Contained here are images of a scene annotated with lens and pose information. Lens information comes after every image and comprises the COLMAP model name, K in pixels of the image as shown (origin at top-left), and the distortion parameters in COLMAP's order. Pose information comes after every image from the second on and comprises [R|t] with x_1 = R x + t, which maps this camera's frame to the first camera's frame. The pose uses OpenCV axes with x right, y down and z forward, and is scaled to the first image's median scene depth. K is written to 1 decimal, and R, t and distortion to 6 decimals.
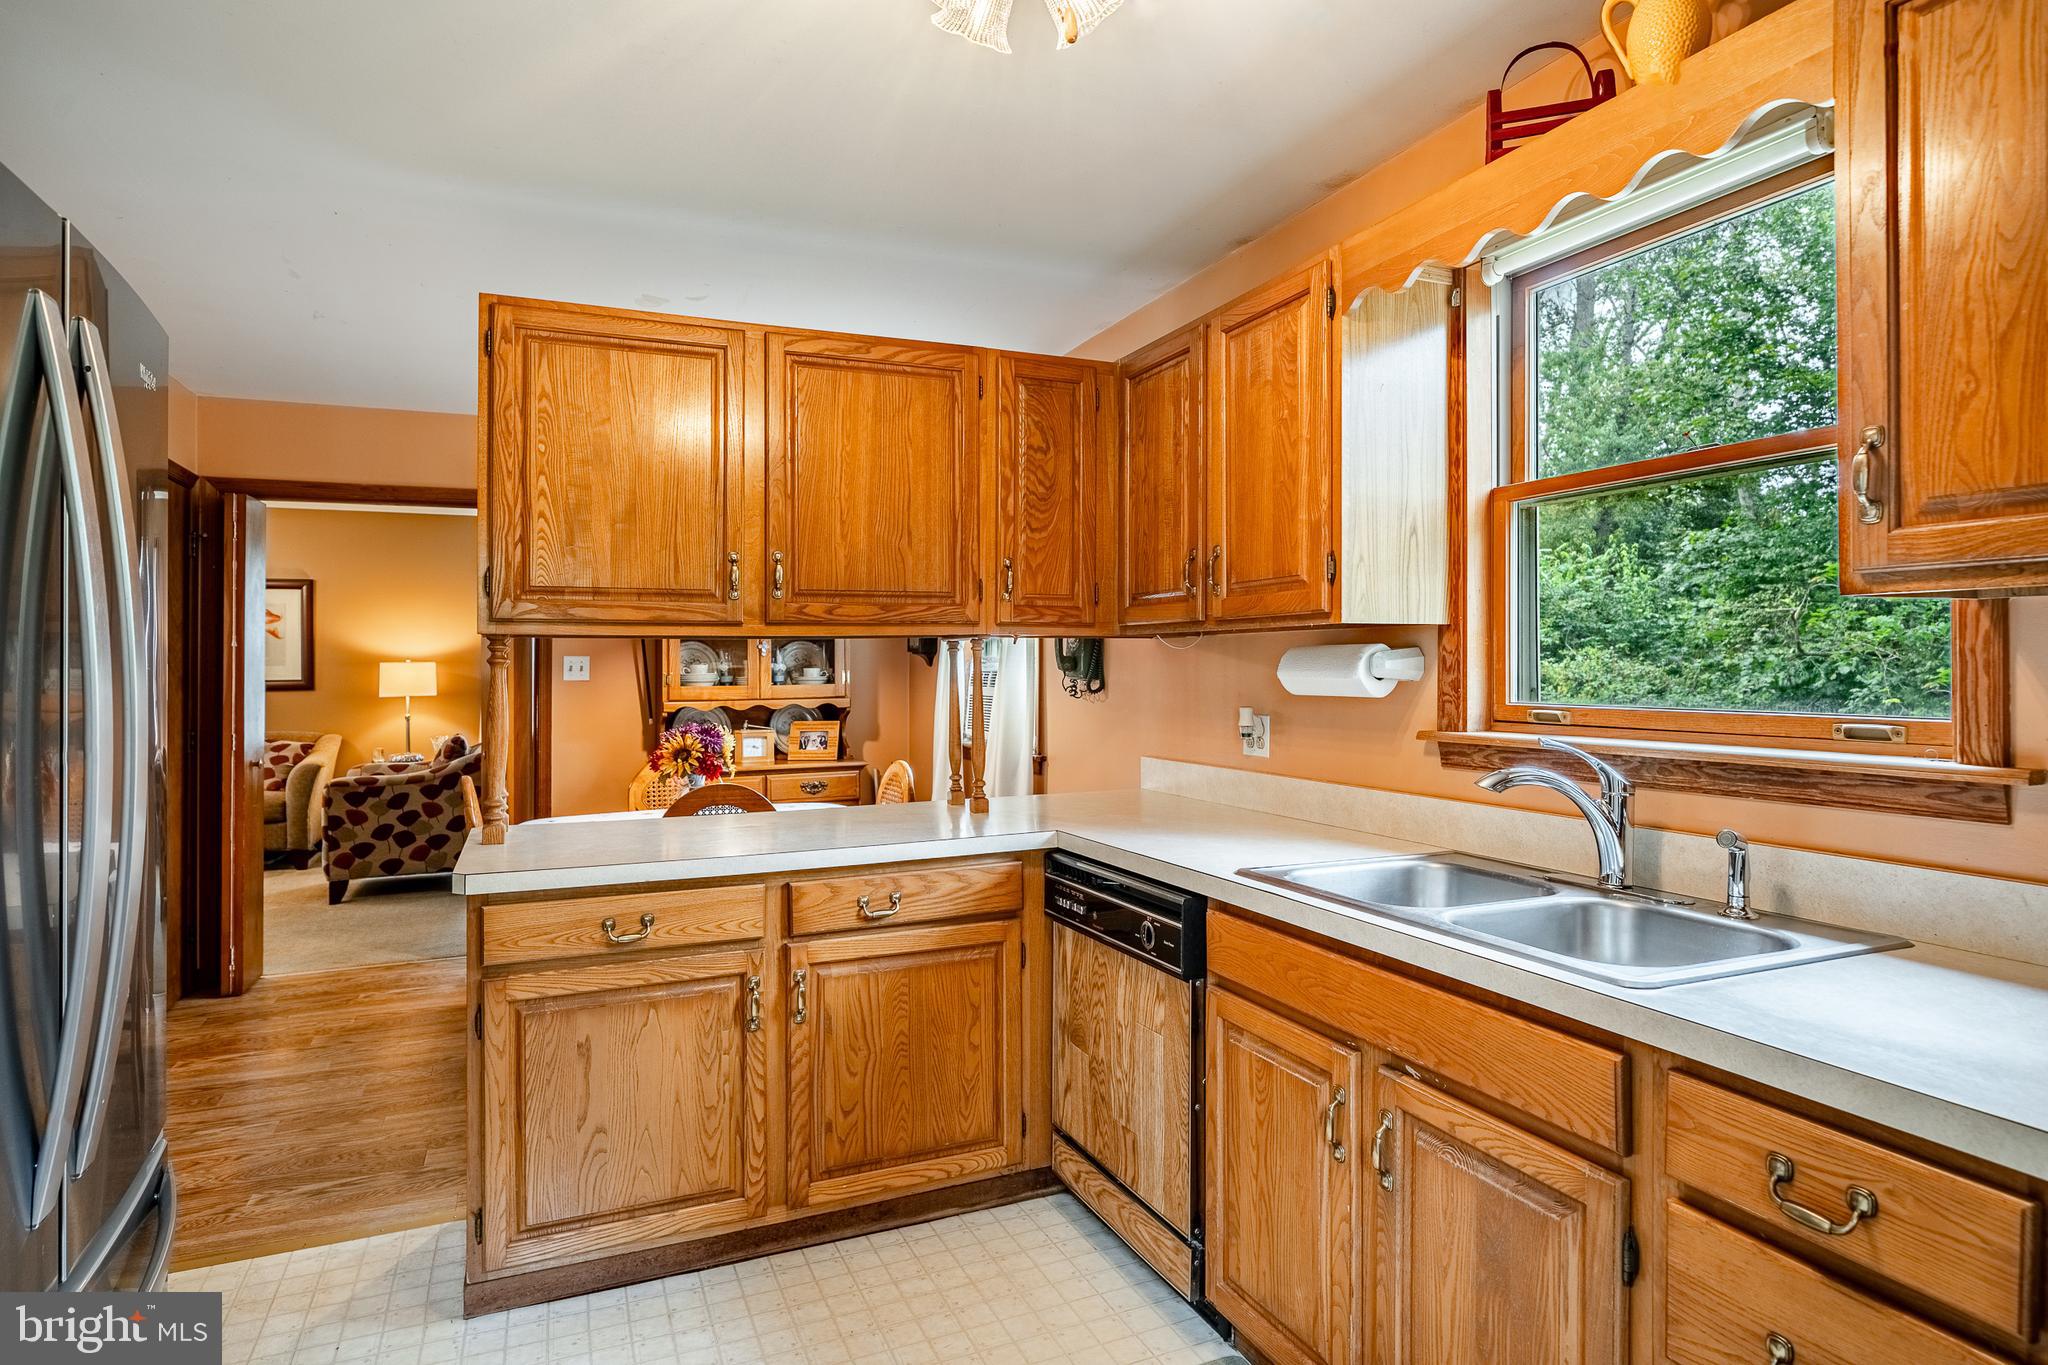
lens RADIAL K [[1048.3, 0, 994.9], [0, 1048.3, 649.3], [0, 0, 1]] dist [-0.002219, 0.000161]
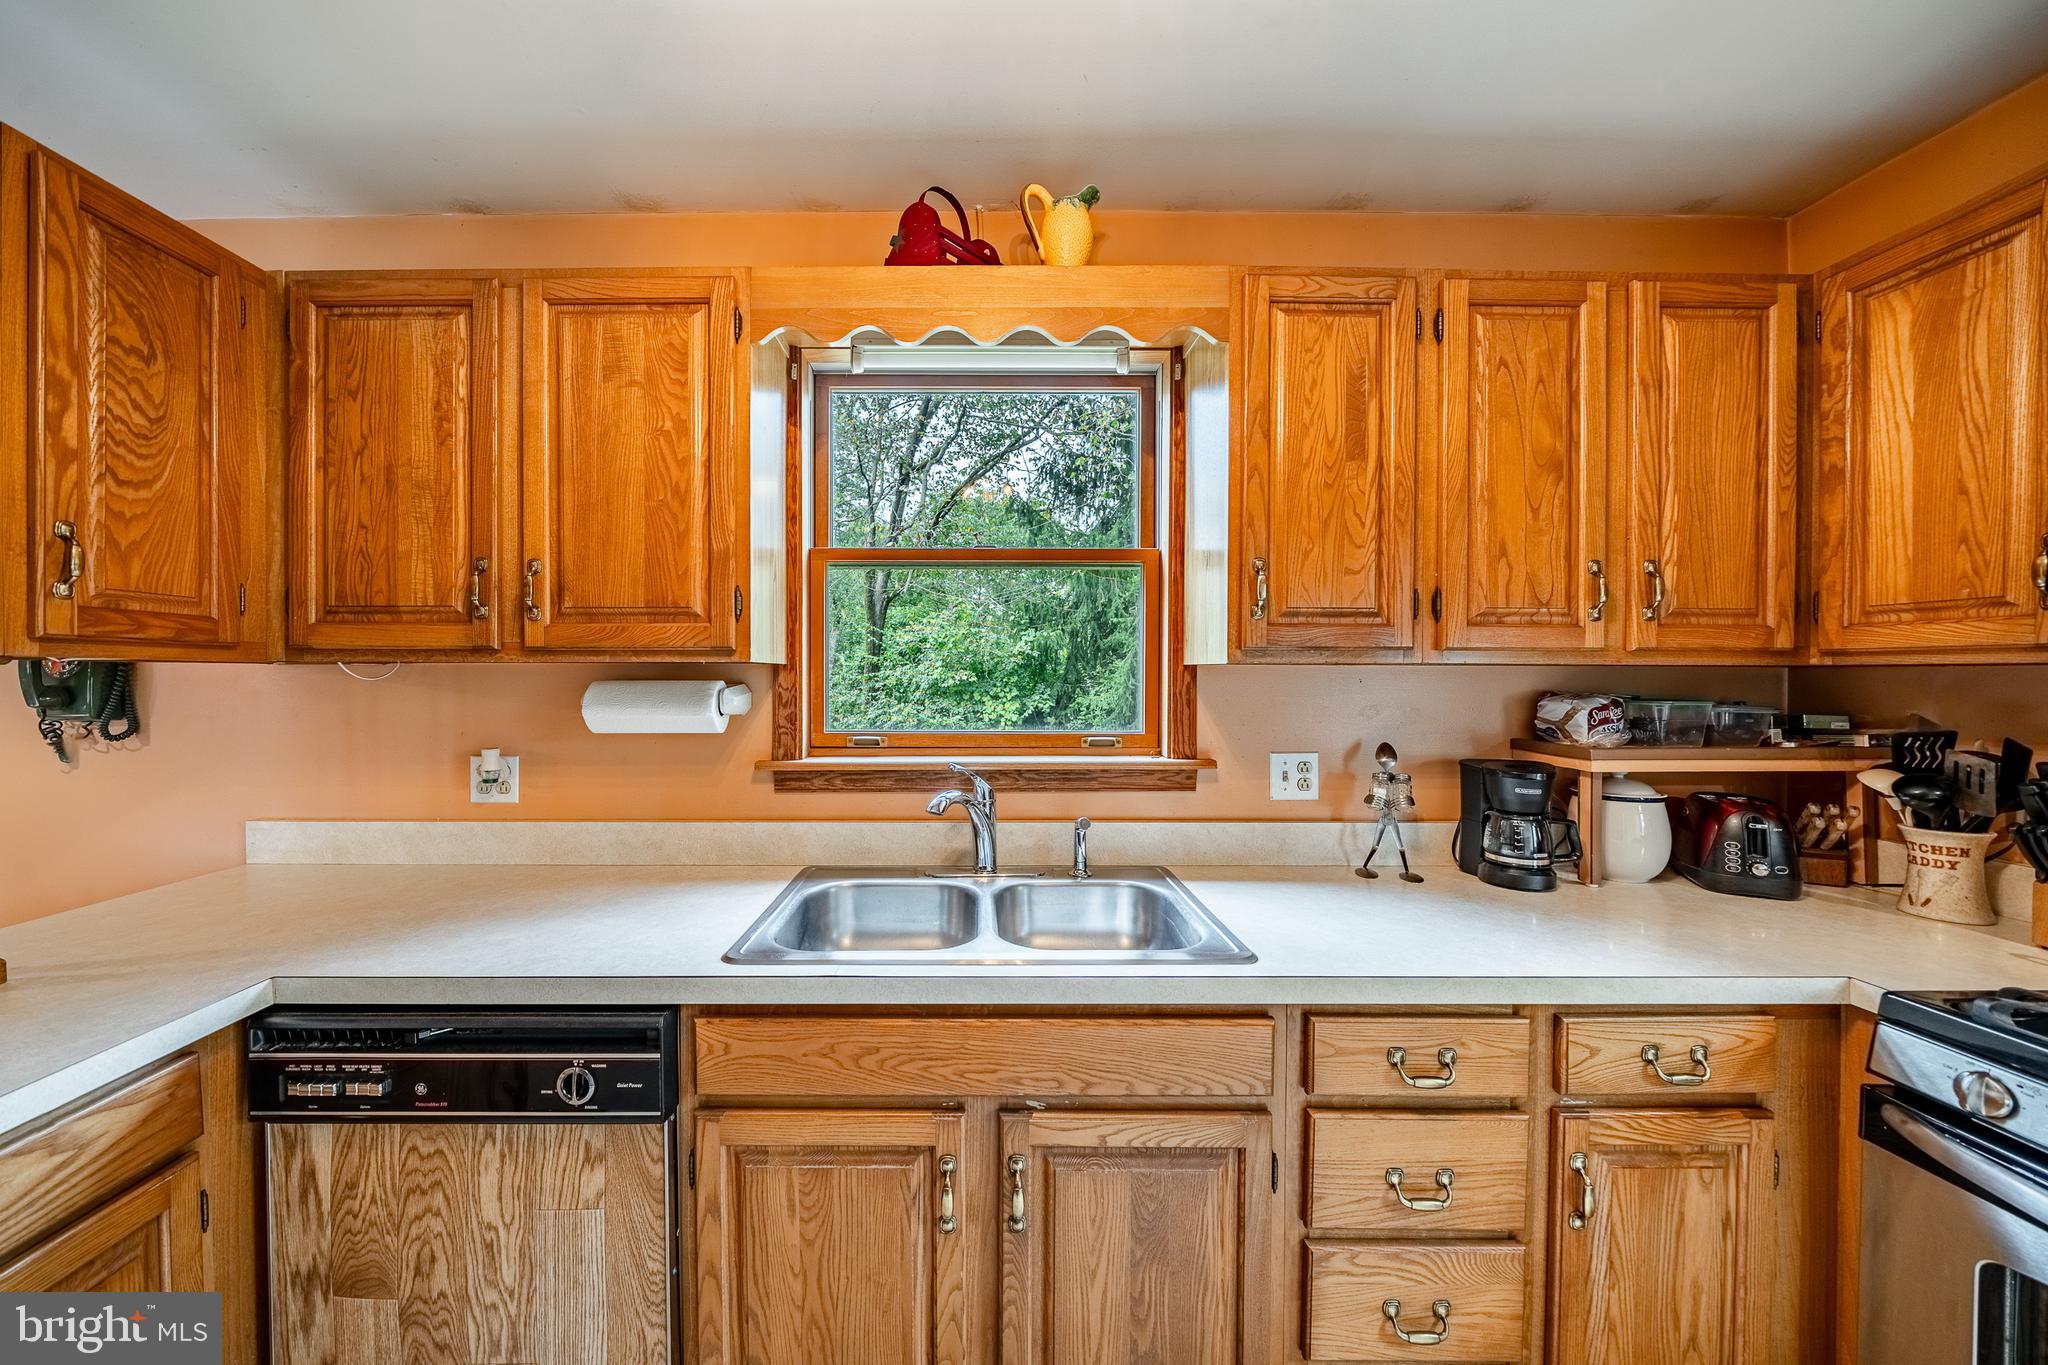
lens RADIAL K [[707.9, 0, 968.3], [0, 707.9, 684.5], [0, 0, 1]] dist [-0.011983, 0.000470]
pose [[0.398673, -0.006392, 0.917071, -0.177440], [-0.014669, 0.999803, 0.013346, -0.014912], [-0.916976, -0.018773, 0.398501, 0.523119]]
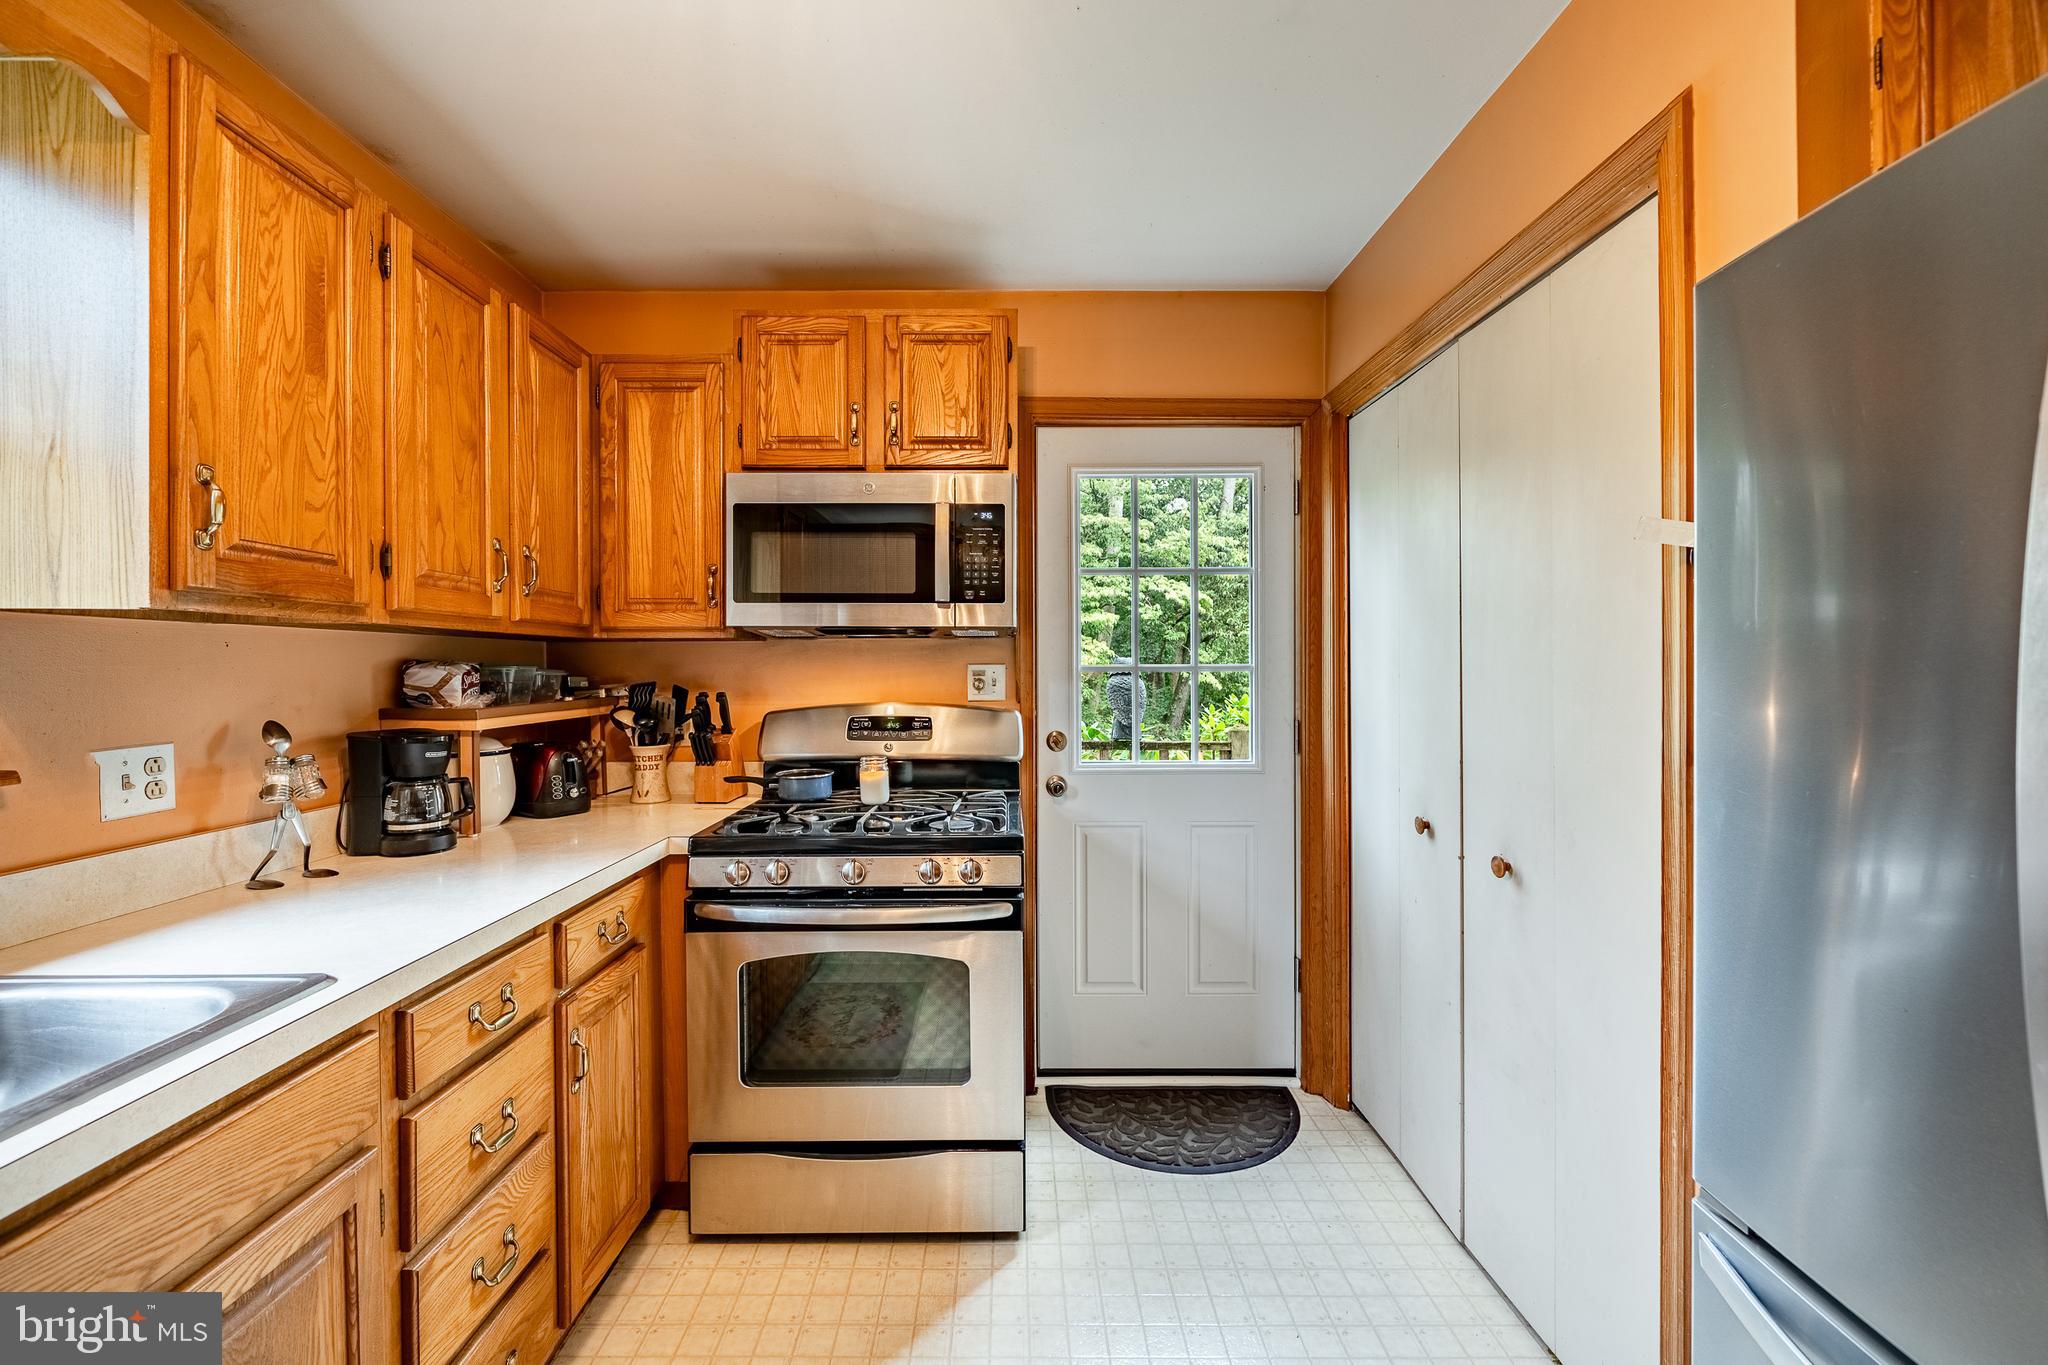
lens RADIAL K [[819.6, 0, 1014.6], [0, 819.6, 674.3], [0, 0, 1]] dist [-0.009254, 0.000112]
pose [[-0.920595, 0.002180, 0.390513, -0.177506], [0.001572, 0.999997, -0.001876, 0.010851], [-0.390516, -0.001113, -0.920596, 0.790806]]
